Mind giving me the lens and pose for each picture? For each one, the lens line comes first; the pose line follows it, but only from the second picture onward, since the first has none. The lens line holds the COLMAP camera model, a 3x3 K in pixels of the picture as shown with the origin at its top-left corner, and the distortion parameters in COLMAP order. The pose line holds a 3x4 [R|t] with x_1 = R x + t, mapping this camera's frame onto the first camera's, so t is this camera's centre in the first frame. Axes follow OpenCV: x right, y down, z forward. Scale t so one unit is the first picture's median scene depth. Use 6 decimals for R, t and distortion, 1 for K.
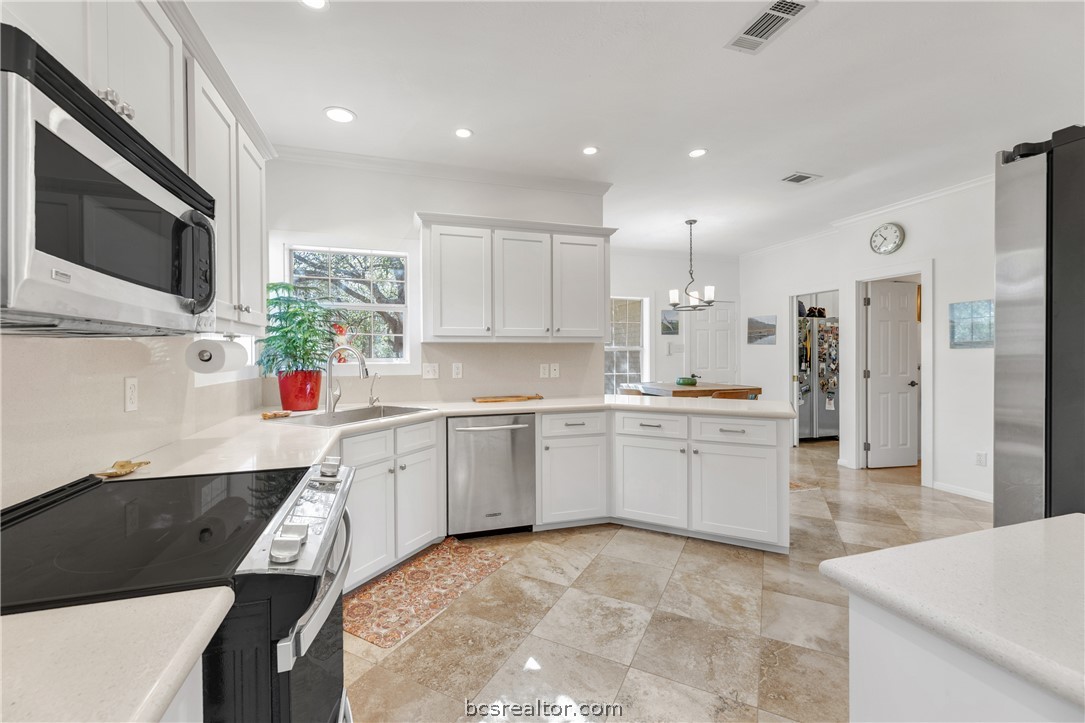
lens RADIAL K [[451.6, 0, 542.4], [0, 451.6, 358.3], [0, 0, 1]] dist [0.000786, 0.000307]
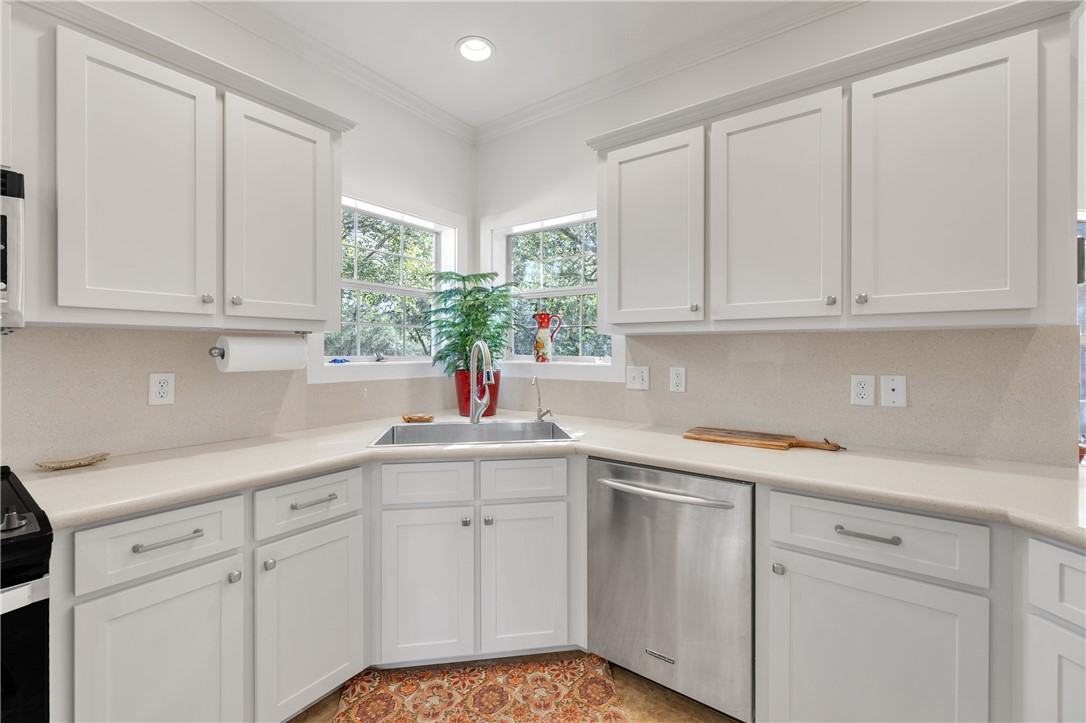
lens RADIAL K [[452.0, 0, 541.7], [0, 452.0, 351.4], [0, 0, 1]] dist [0.000786, 0.000307]
pose [[0.579032, 0.009084, -0.815254, 0.230310], [-0.012813, 0.999916, 0.002041, -0.010765], [0.815204, 0.009264, 0.579100, 0.548246]]
